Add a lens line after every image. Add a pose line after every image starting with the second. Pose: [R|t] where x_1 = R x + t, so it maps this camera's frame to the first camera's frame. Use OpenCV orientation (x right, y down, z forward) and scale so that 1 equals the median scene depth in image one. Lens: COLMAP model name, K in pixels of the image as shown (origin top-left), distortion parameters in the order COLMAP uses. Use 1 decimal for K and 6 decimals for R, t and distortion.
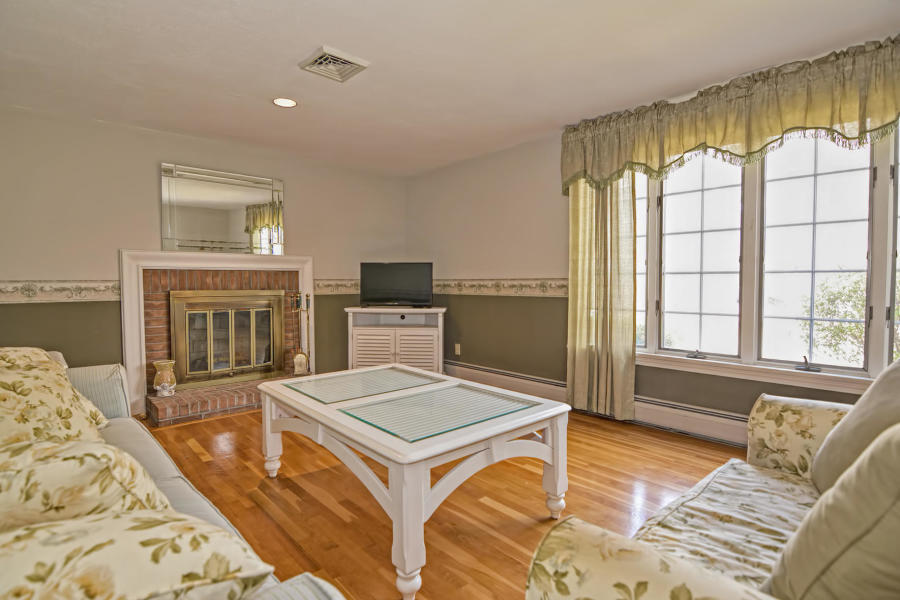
lens RADIAL K [[437.1, 0, 455.4], [0, 437.1, 301.2], [0, 0, 1]] dist [0.002449, -0.015221]
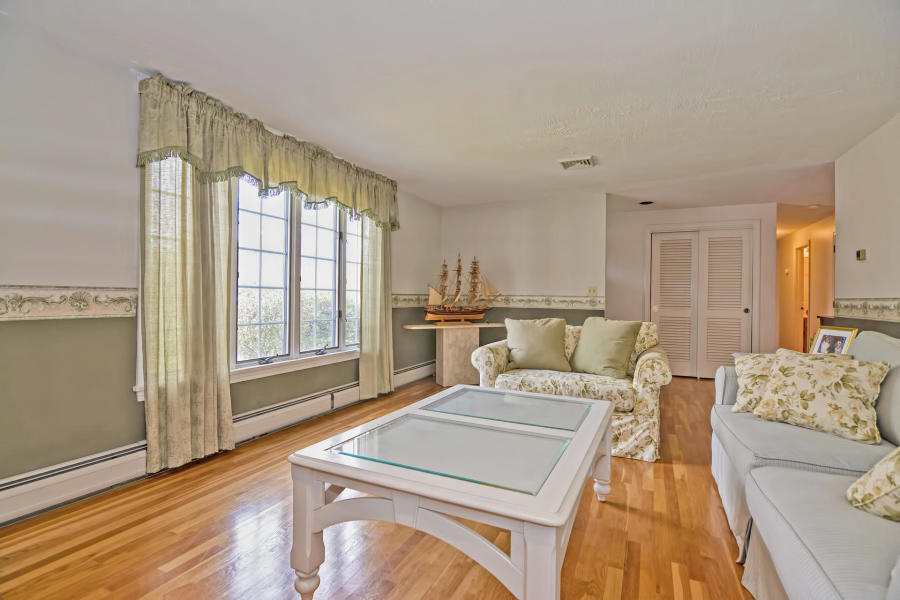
lens RADIAL K [[437.1, 0, 455.4], [0, 437.1, 301.2], [0, 0, 1]] dist [0.002449, -0.015221]
pose [[-0.370135, -0.008411, 0.928940, -0.659119], [0.029976, 0.999330, 0.020992, -0.037630], [-0.928494, 0.035616, -0.369635, 0.945382]]
